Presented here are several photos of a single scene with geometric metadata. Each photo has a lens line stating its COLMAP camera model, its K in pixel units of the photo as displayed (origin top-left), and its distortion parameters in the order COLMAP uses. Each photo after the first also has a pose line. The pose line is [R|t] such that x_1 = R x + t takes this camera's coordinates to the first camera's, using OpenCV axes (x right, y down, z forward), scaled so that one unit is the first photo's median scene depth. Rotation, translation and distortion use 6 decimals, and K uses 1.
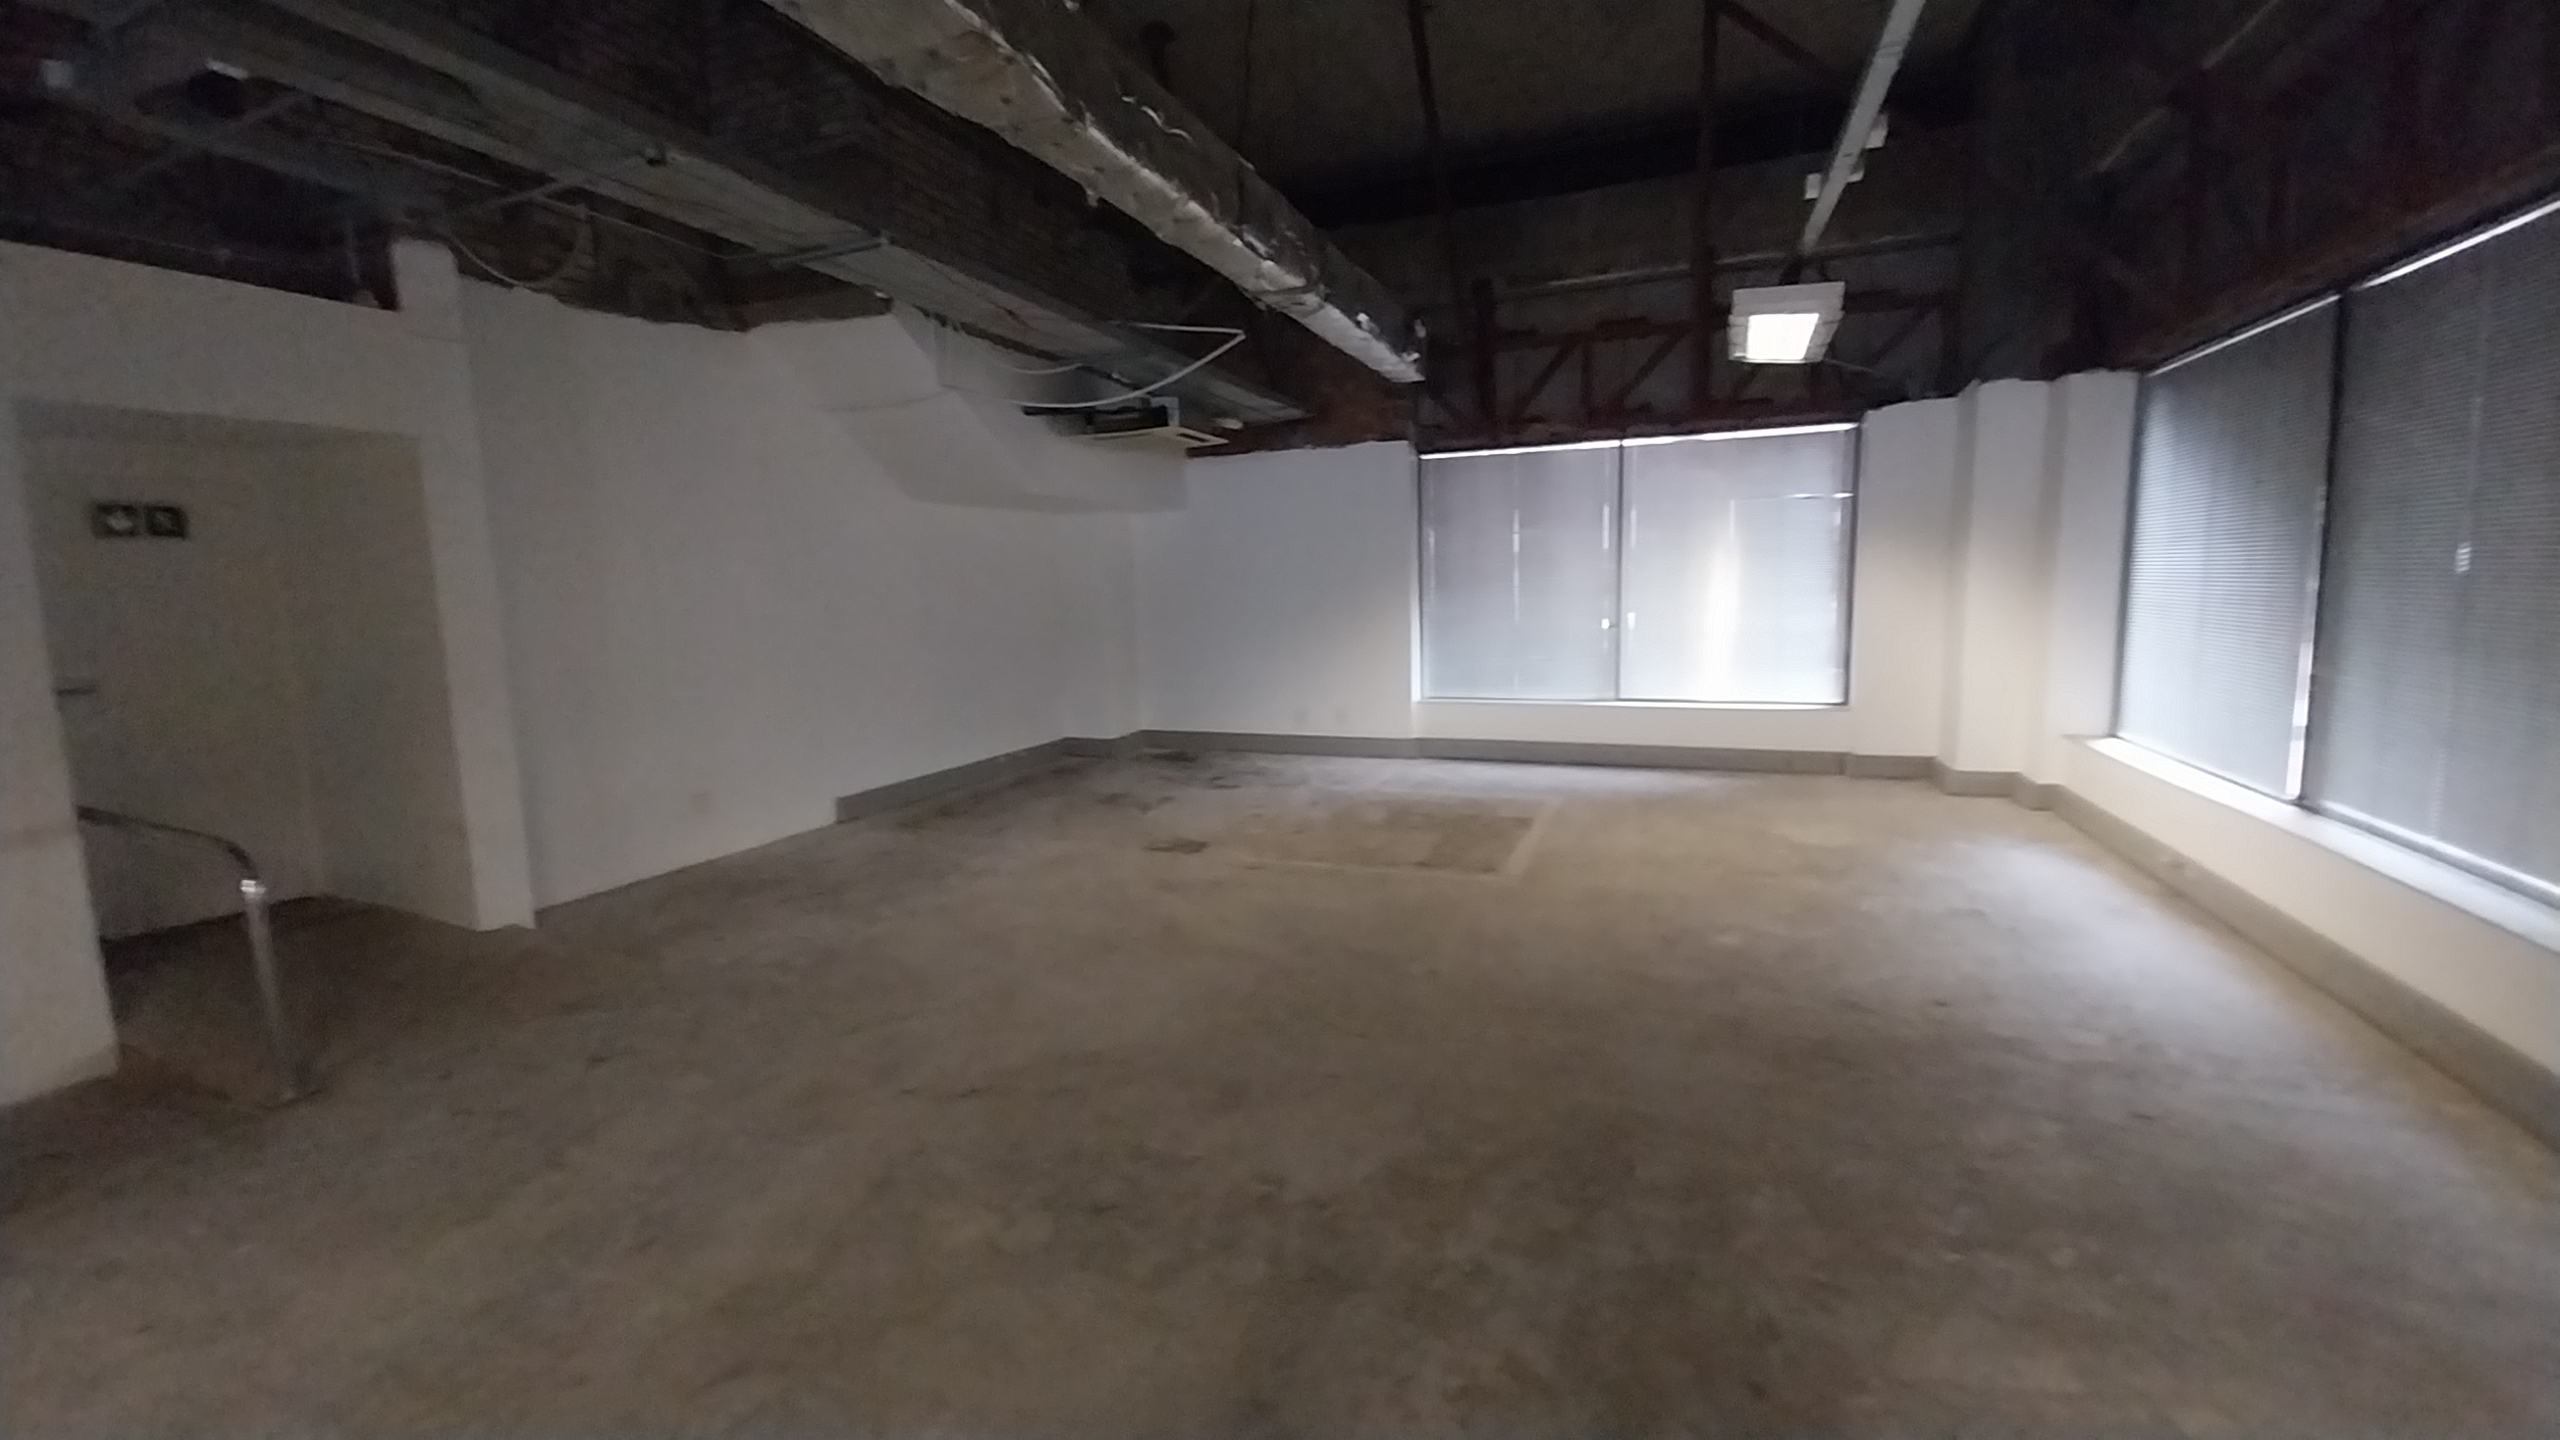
lens RADIAL K [[1009.8, 0, 1280.0], [0, 1009.8, 720.0], [0, 0, 1]] dist [0.000806, 0.000060]
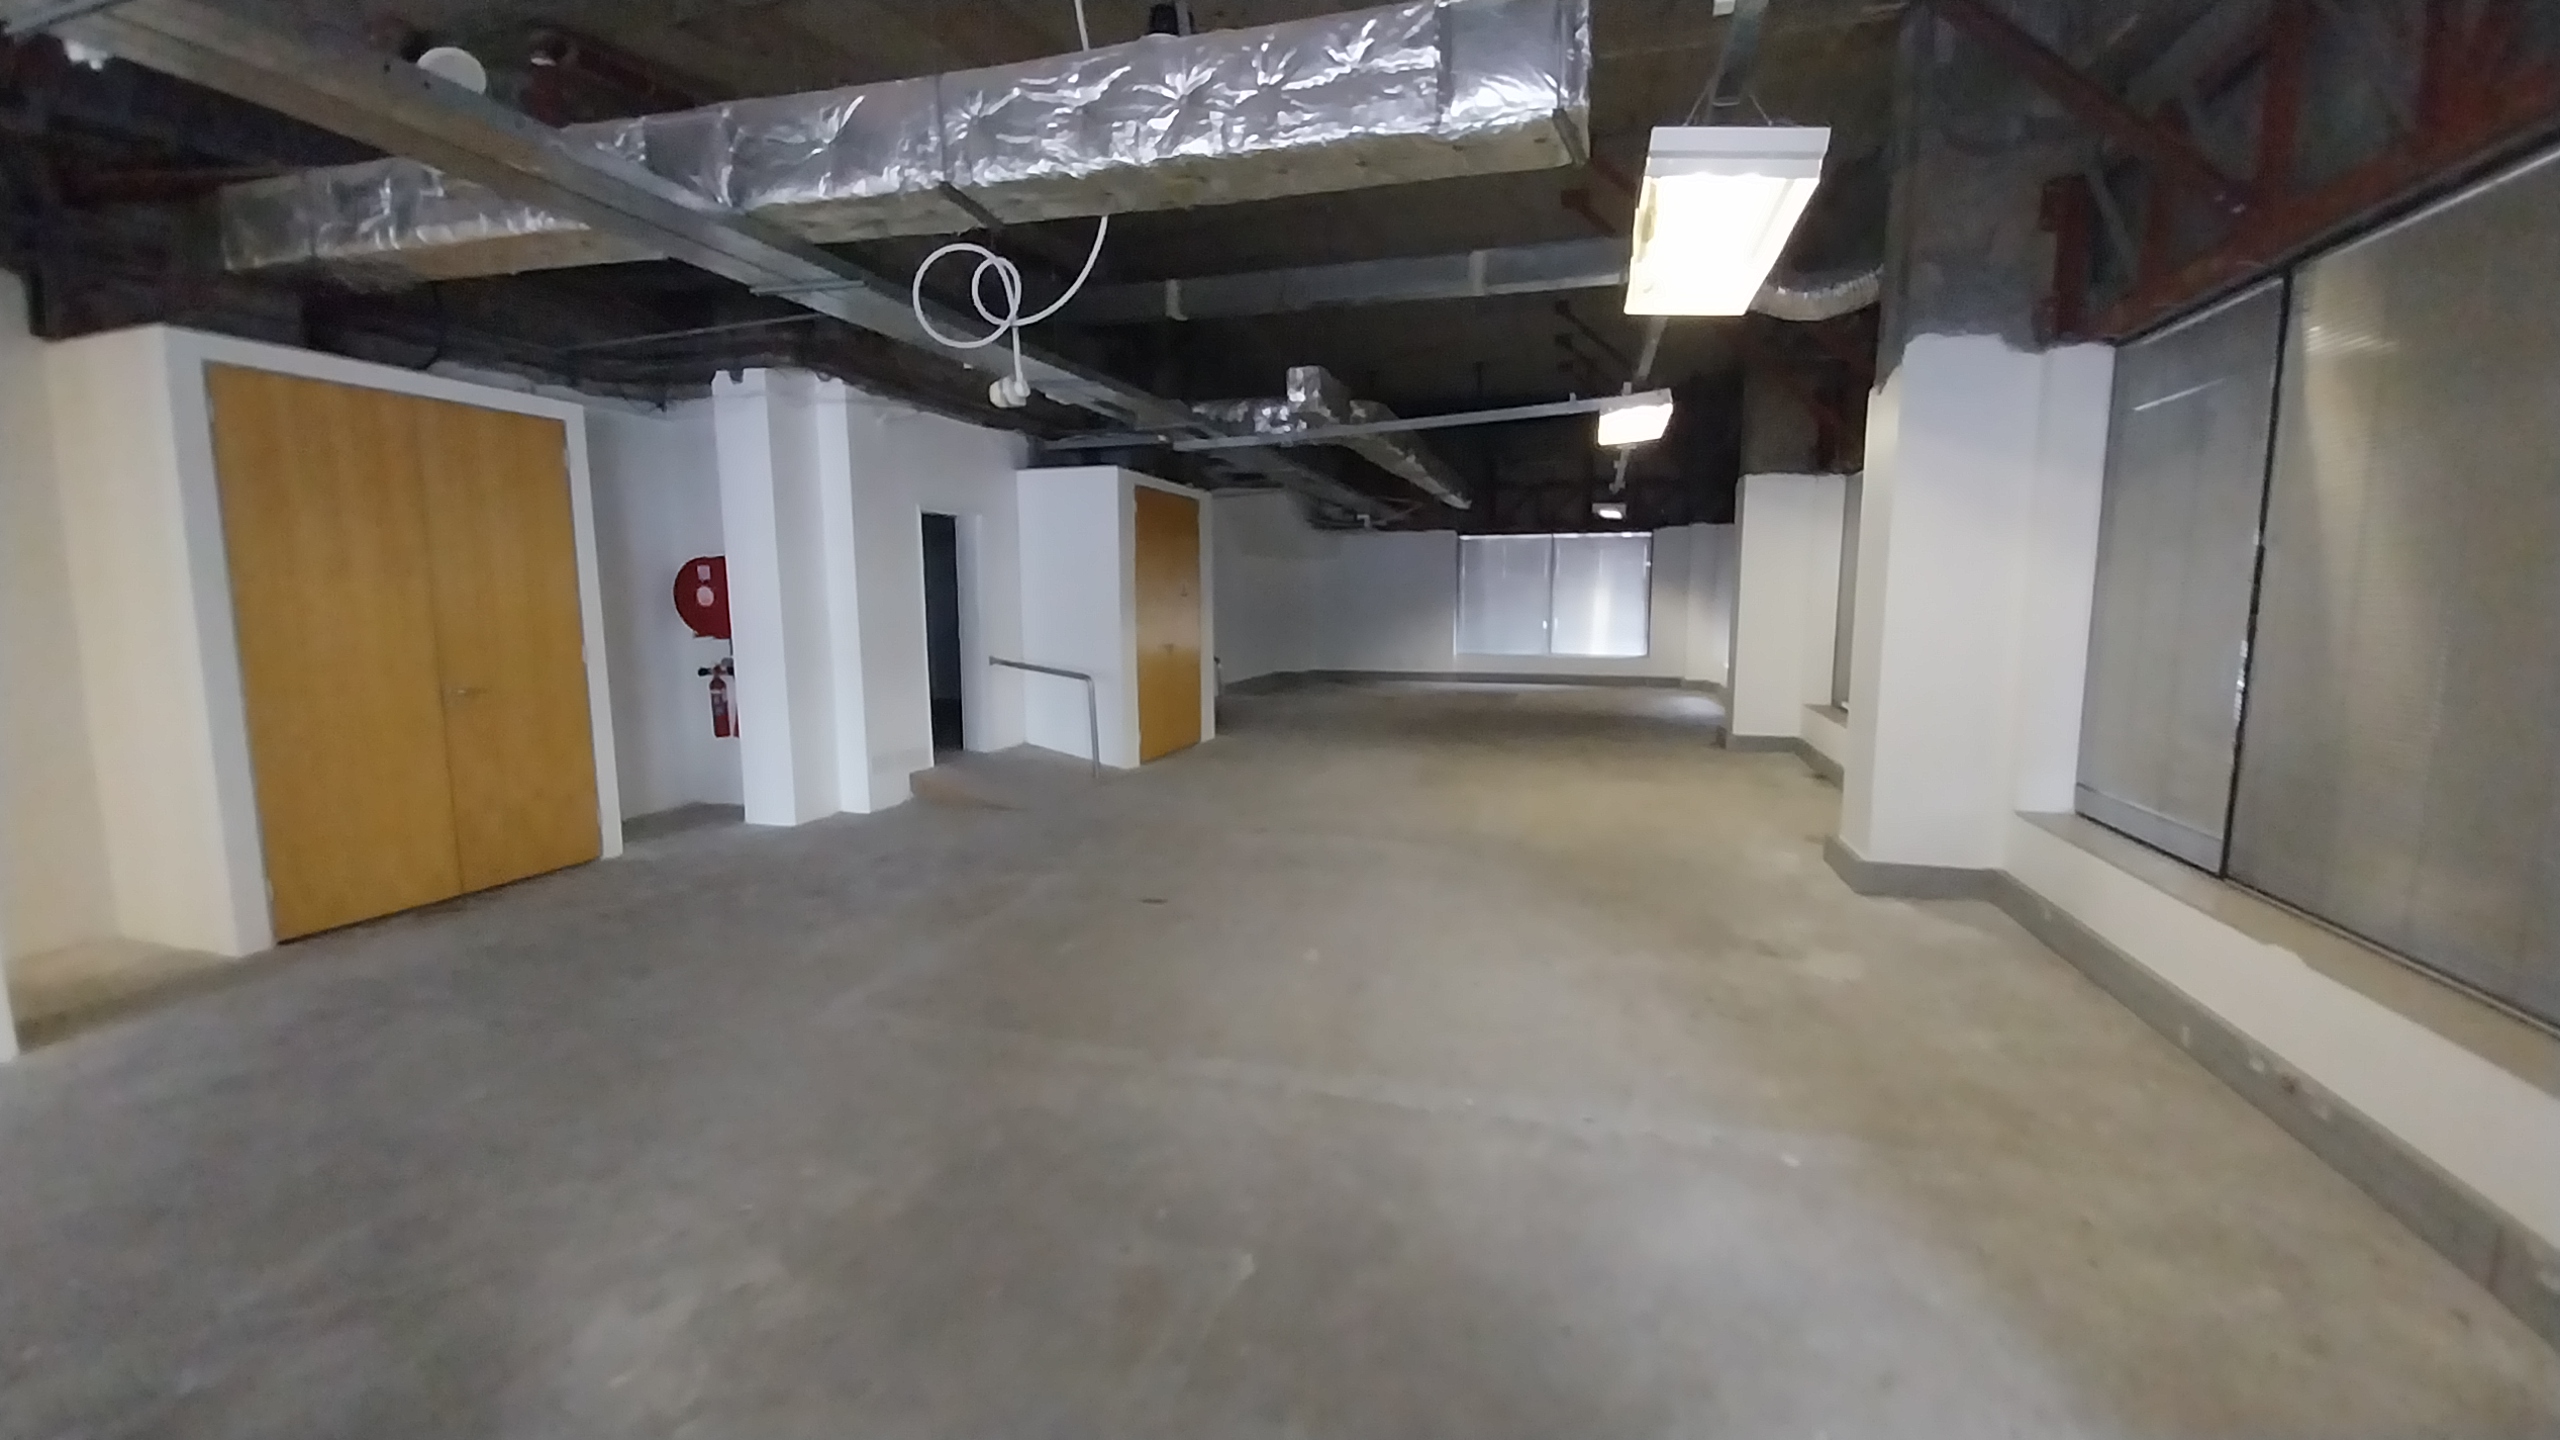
lens RADIAL K [[1009.8, 0, 1280.0], [0, 1009.8, 720.0], [0, 0, 1]] dist [0.000806, 0.000060]
pose [[0.997946, 0.016336, 0.061939, -0.395381], [-0.015570, 0.999796, -0.012829, 0.167725], [-0.062136, 0.011839, 0.997997, -1.178000]]
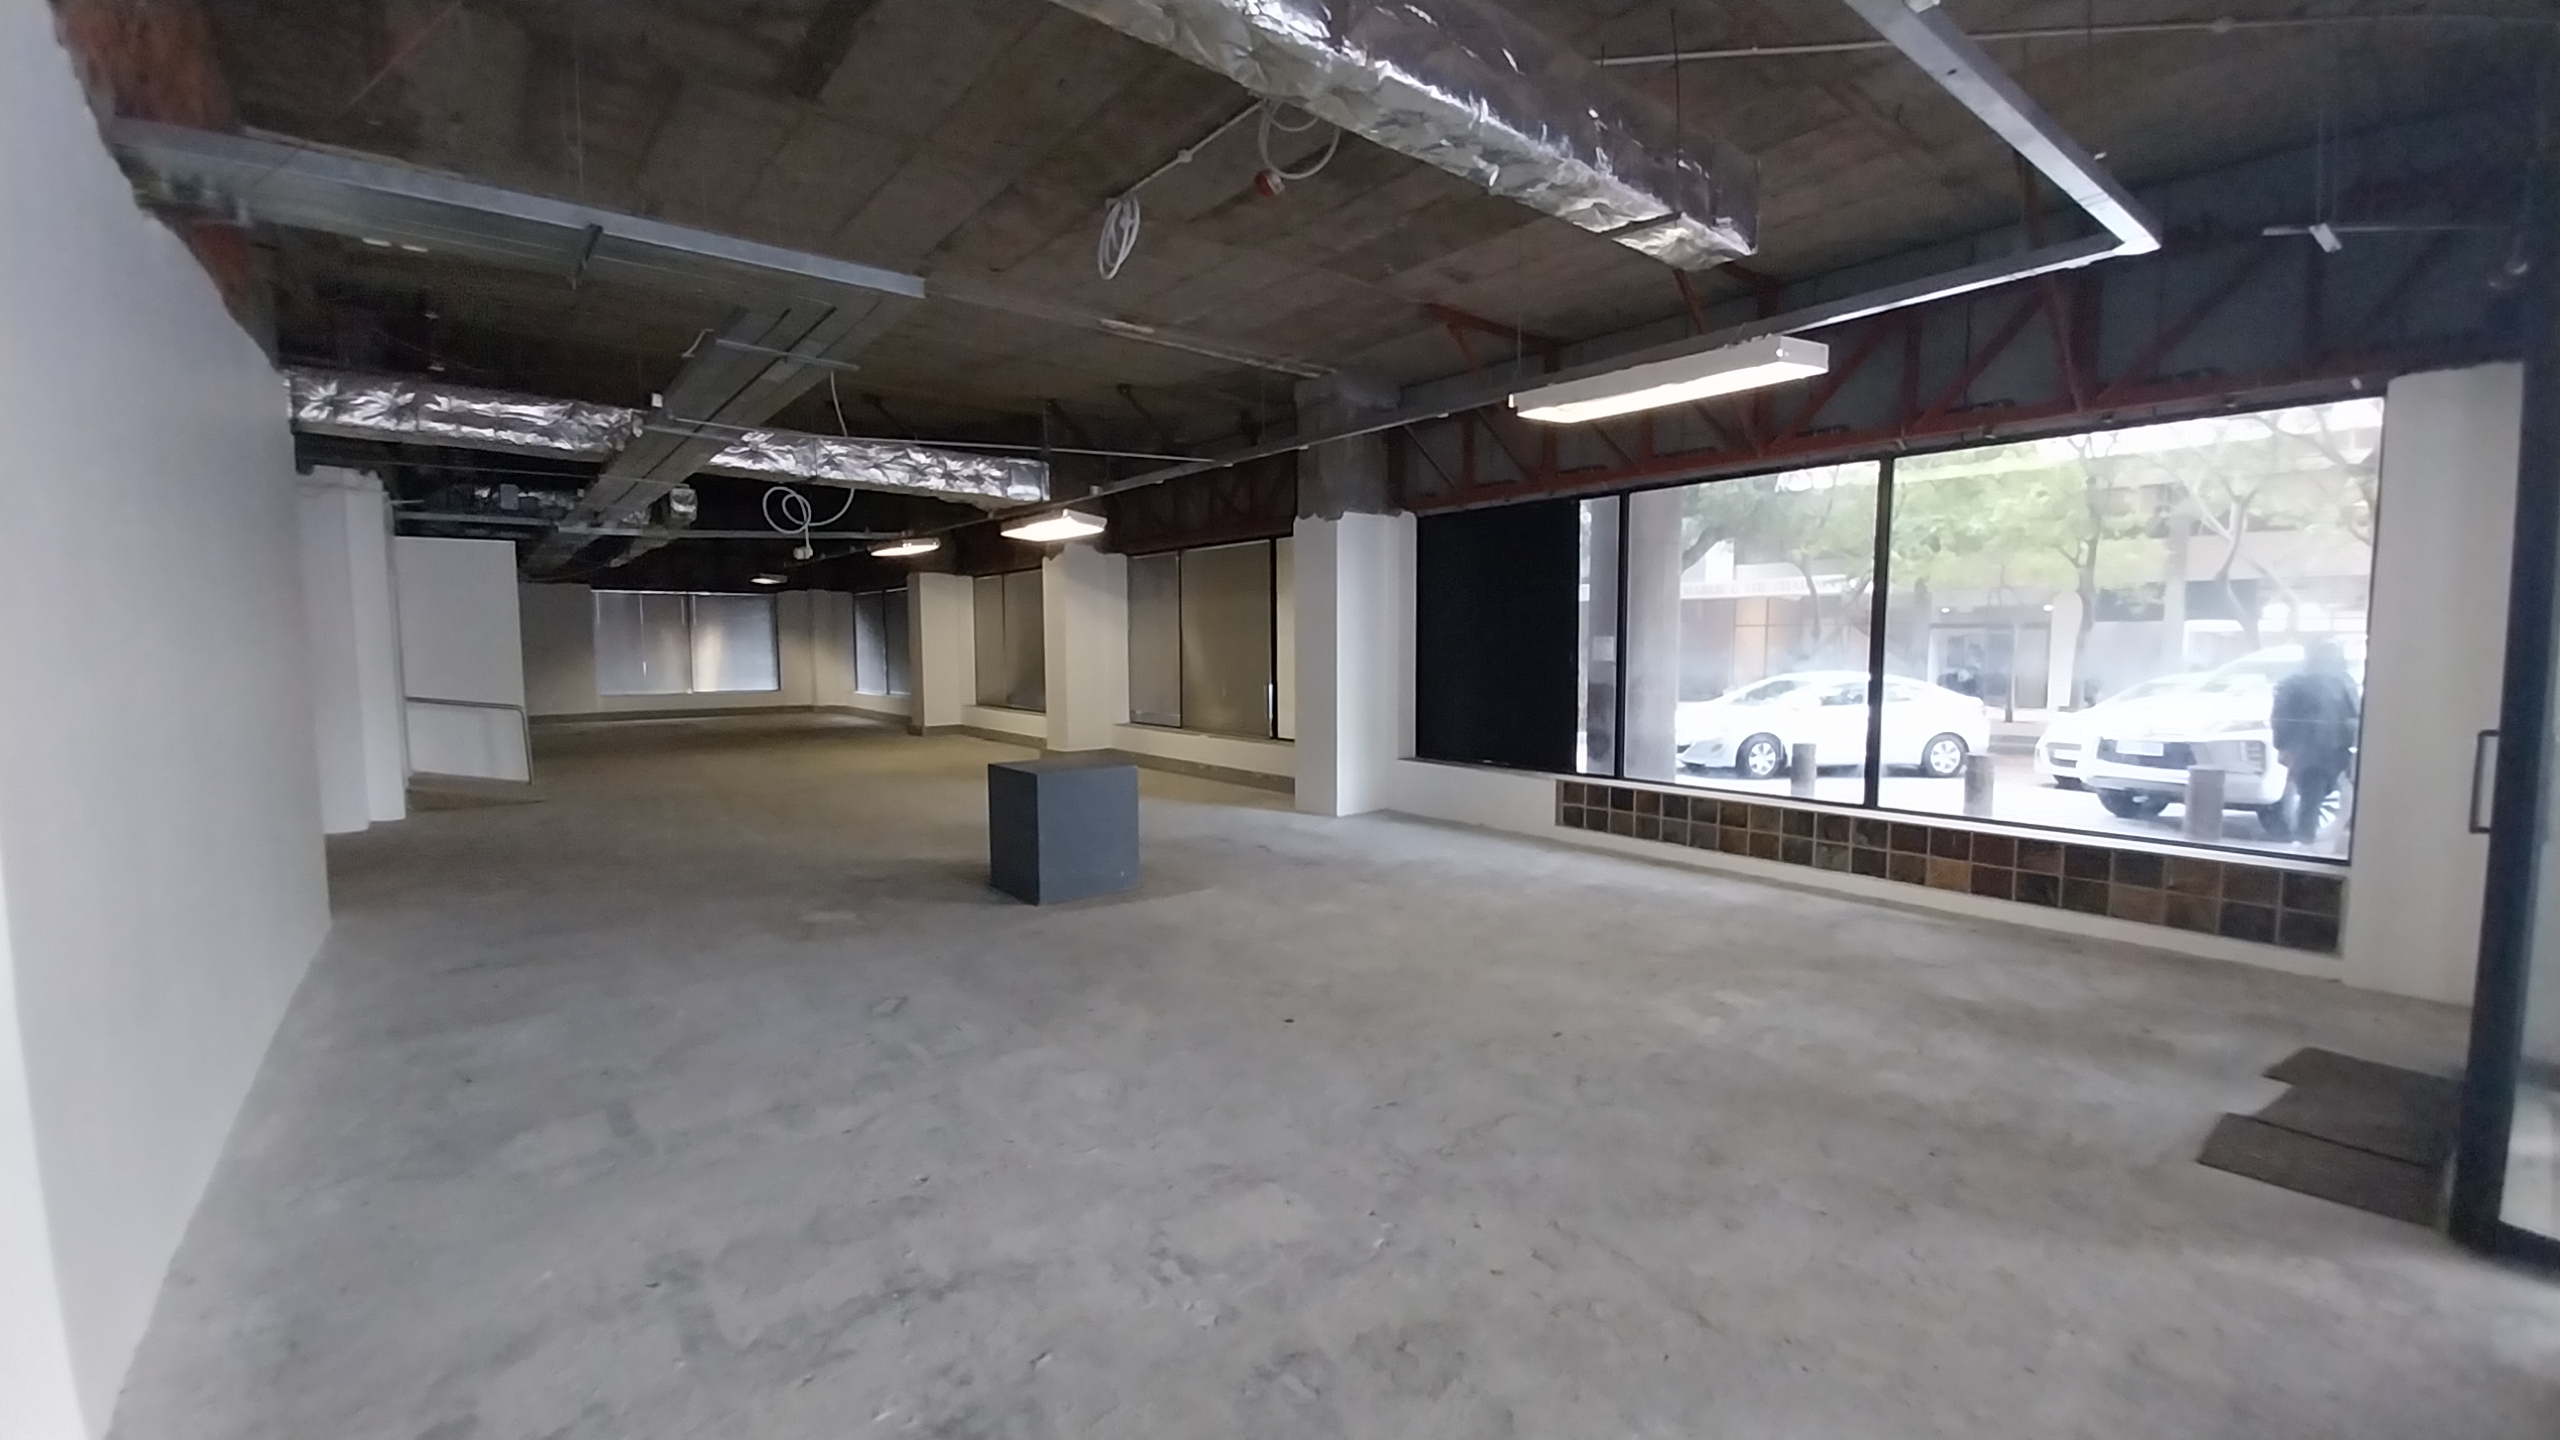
lens RADIAL K [[1004.7, 0, 1287.9], [0, 1004.7, 718.6], [0, 0, 1]] dist [0.029243, -0.019865]
pose [[0.504421, -0.043127, 0.862380, -1.186673], [0.106218, 0.994266, -0.012406, 0.252724], [-0.856900, 0.097858, 0.506109, -1.671245]]
